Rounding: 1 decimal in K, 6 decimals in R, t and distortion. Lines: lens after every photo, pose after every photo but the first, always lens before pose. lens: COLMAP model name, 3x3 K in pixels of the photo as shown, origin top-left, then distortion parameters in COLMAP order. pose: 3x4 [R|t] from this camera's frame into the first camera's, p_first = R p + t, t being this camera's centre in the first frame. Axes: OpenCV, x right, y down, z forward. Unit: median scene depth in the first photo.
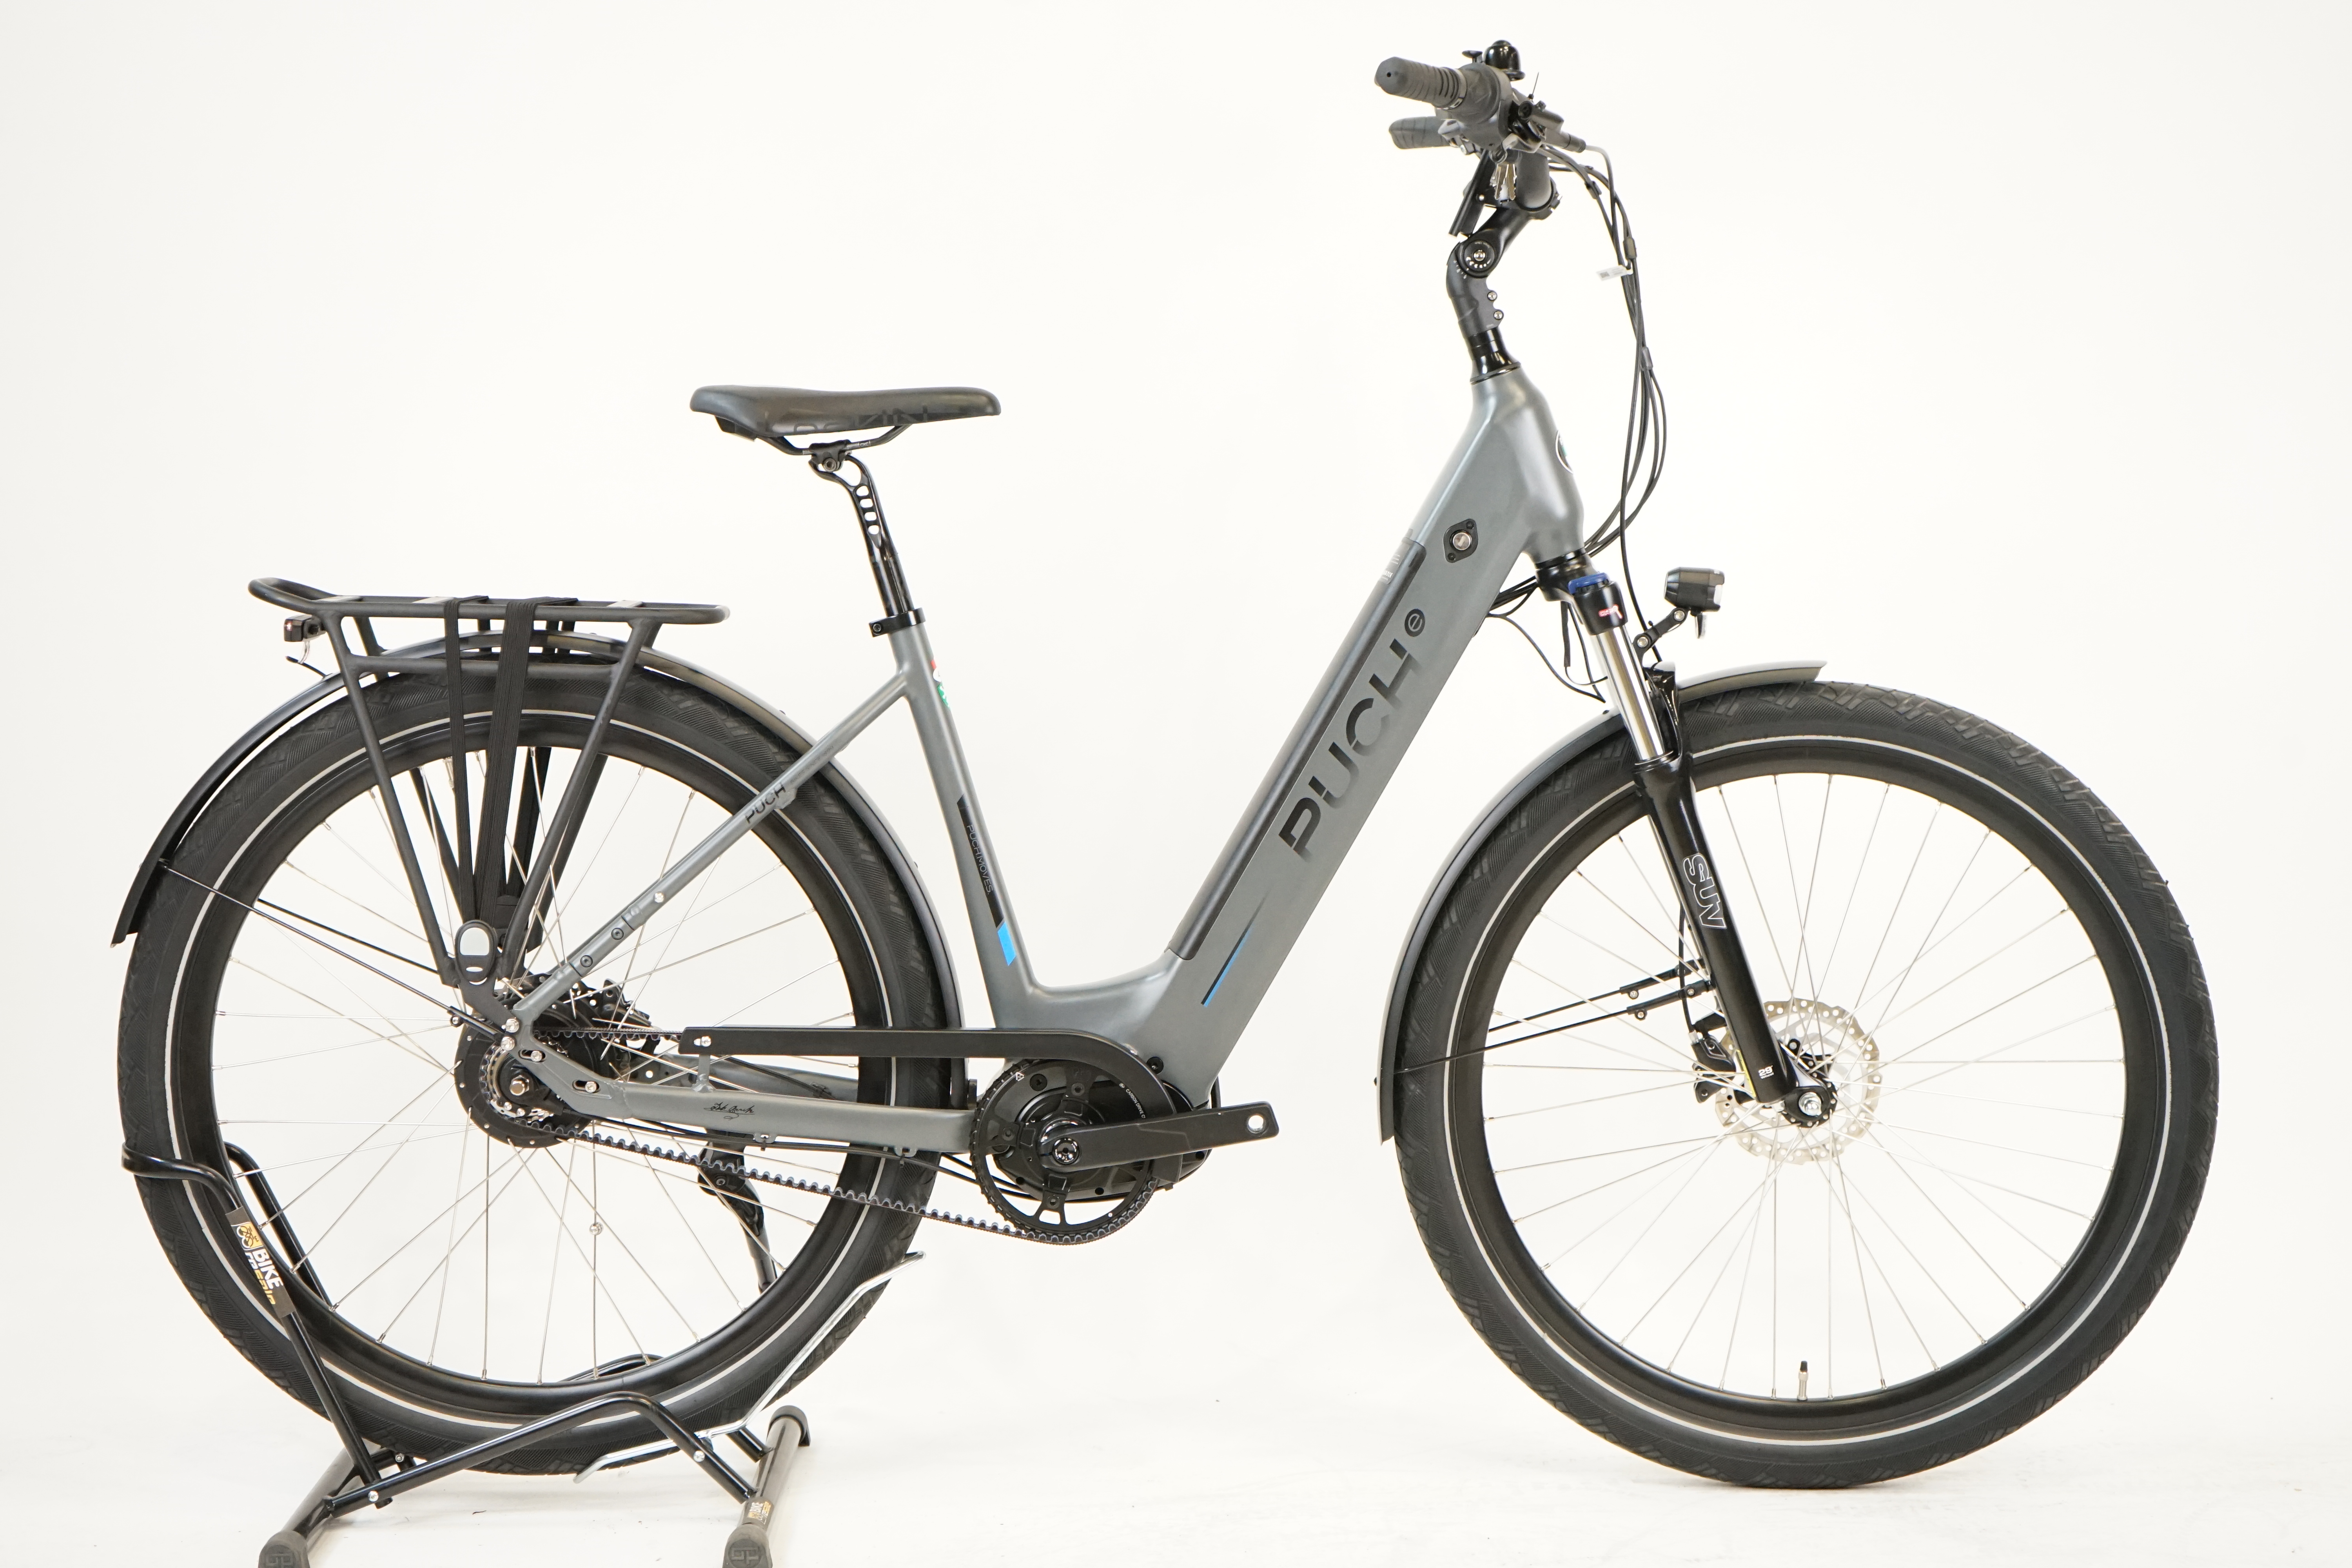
lens RADIAL K [[4198.9, 0, 1183.6], [0, 4198.9, 807.7], [0, 0, 1]] dist [0.151804, 0.000000]
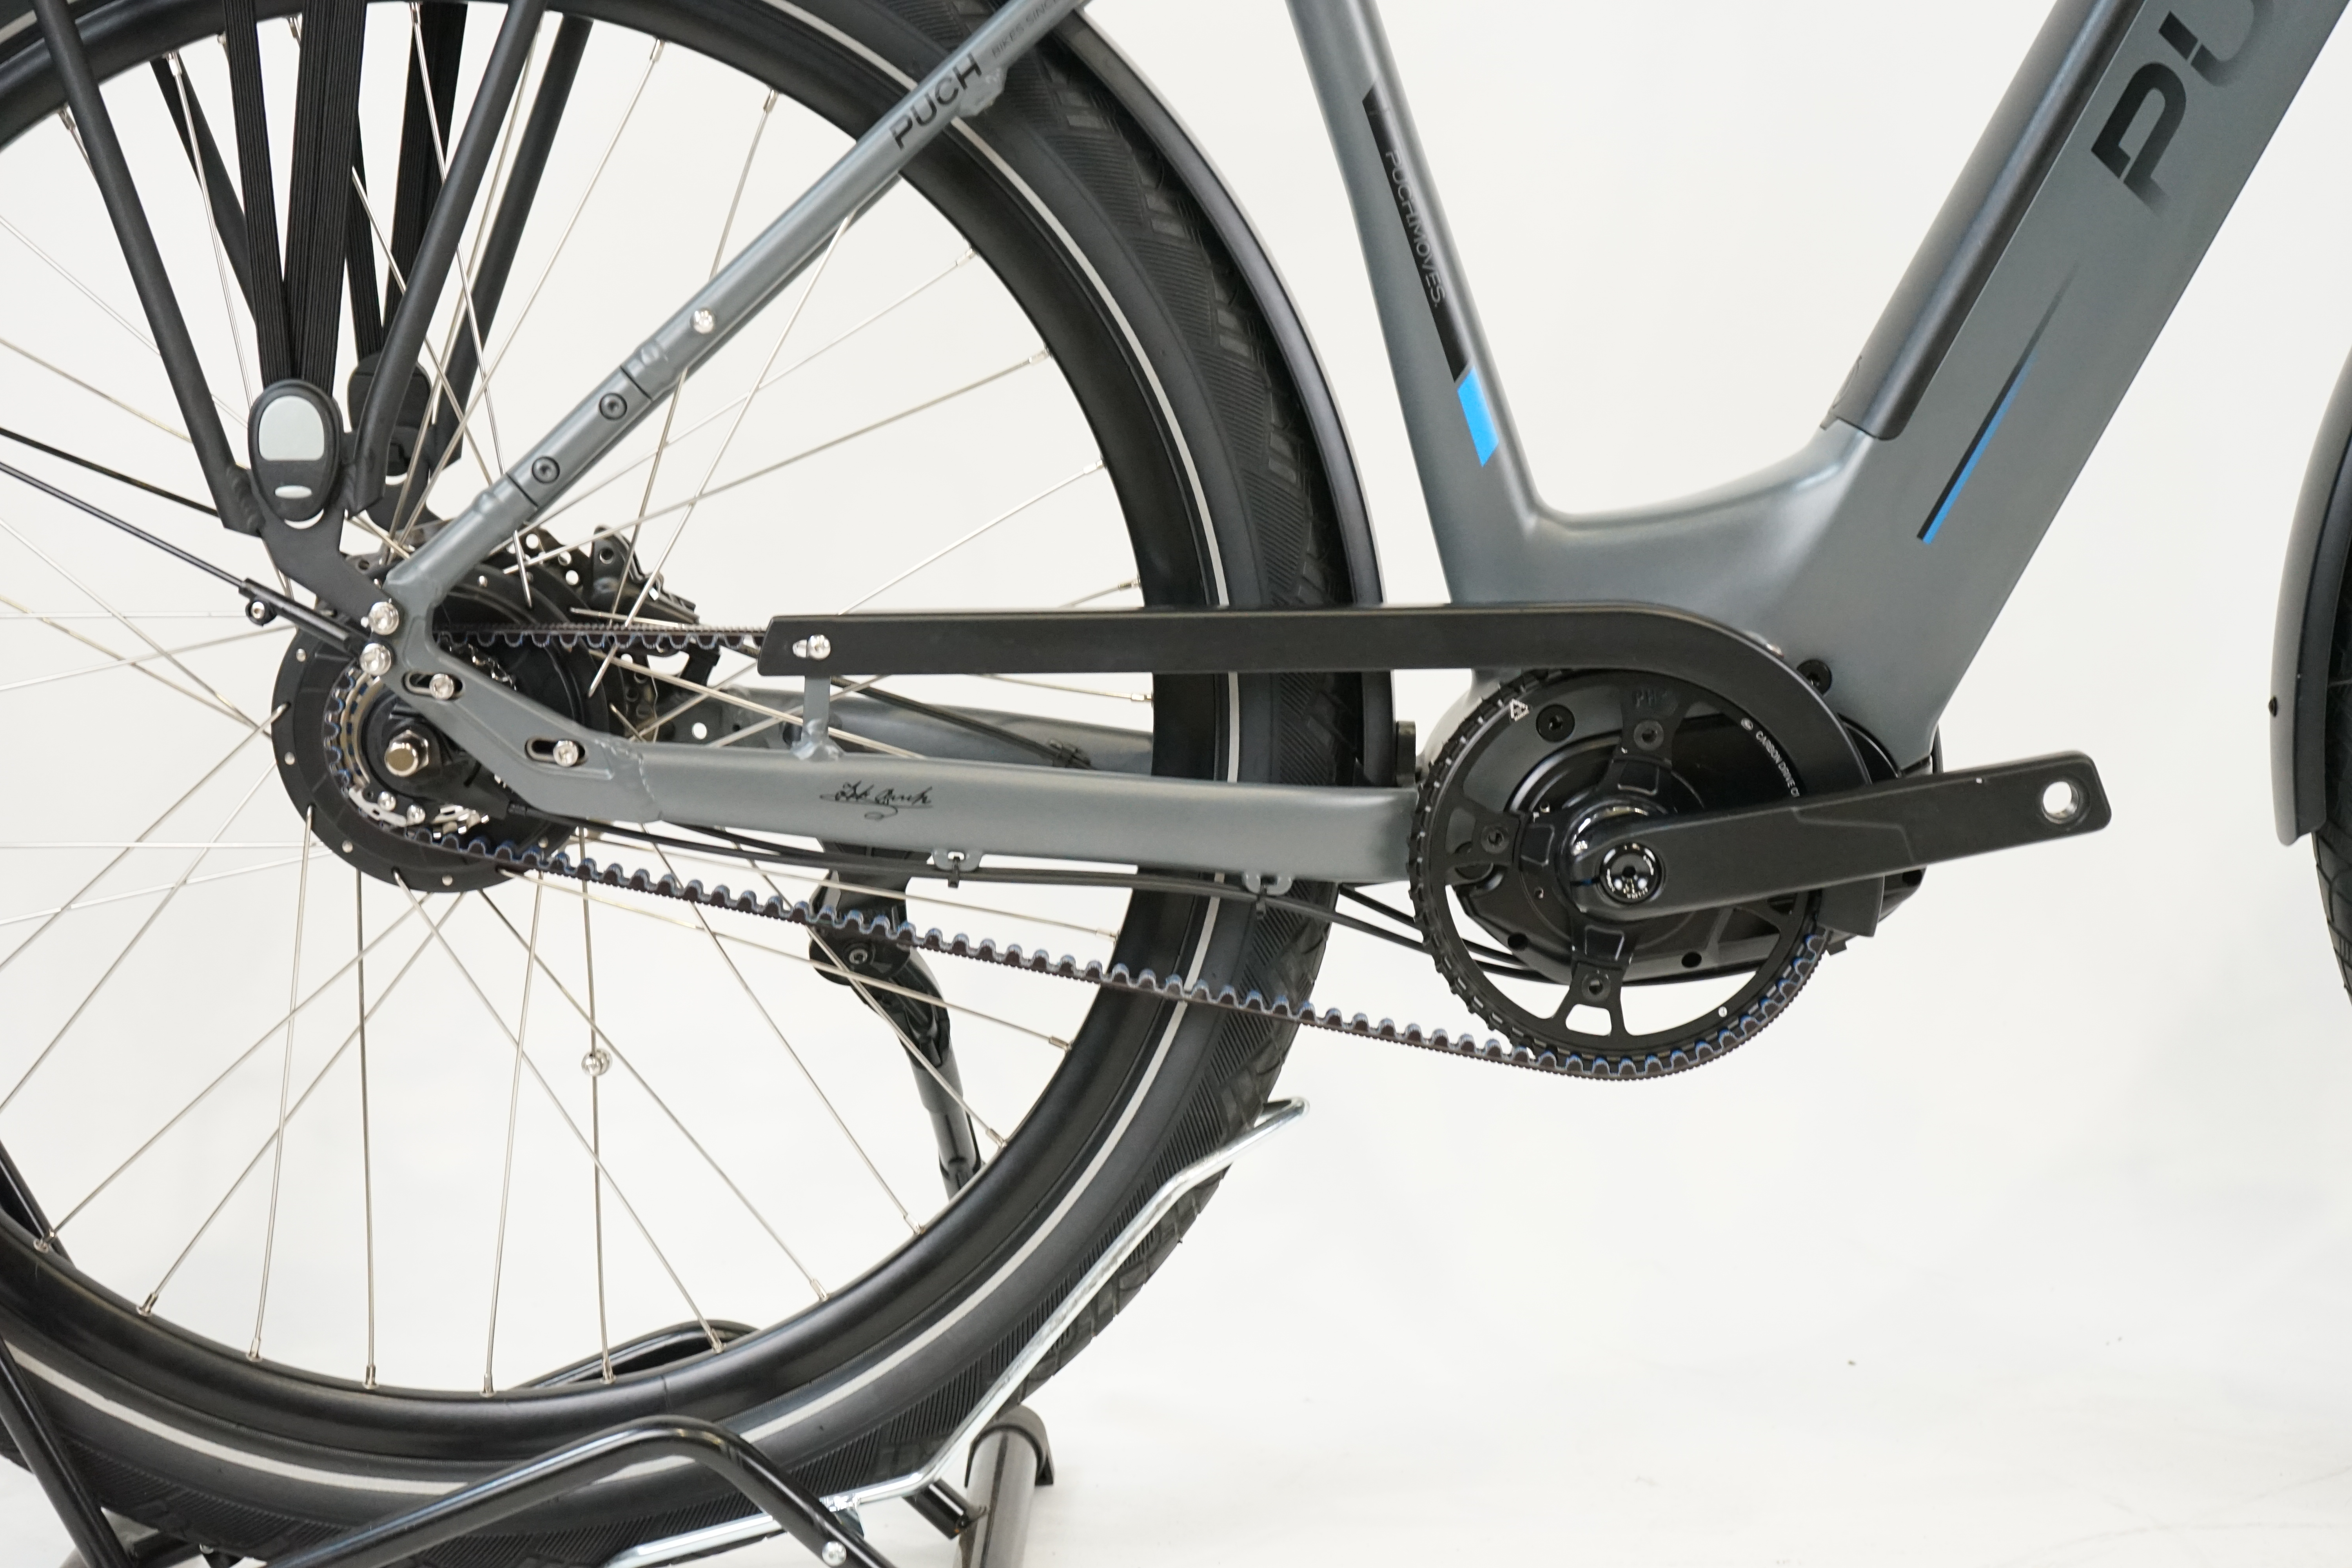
lens RADIAL K [[4085.1, 0, 1167.4], [0, 4085.1, 774.9], [0, 0, 1]] dist [0.029093, 0.000000]
pose [[0.999407, -0.024723, -0.023987, -0.065691], [0.025963, 0.998266, 0.052830, 0.046662], [0.022640, -0.053422, 0.998315, 0.561471]]
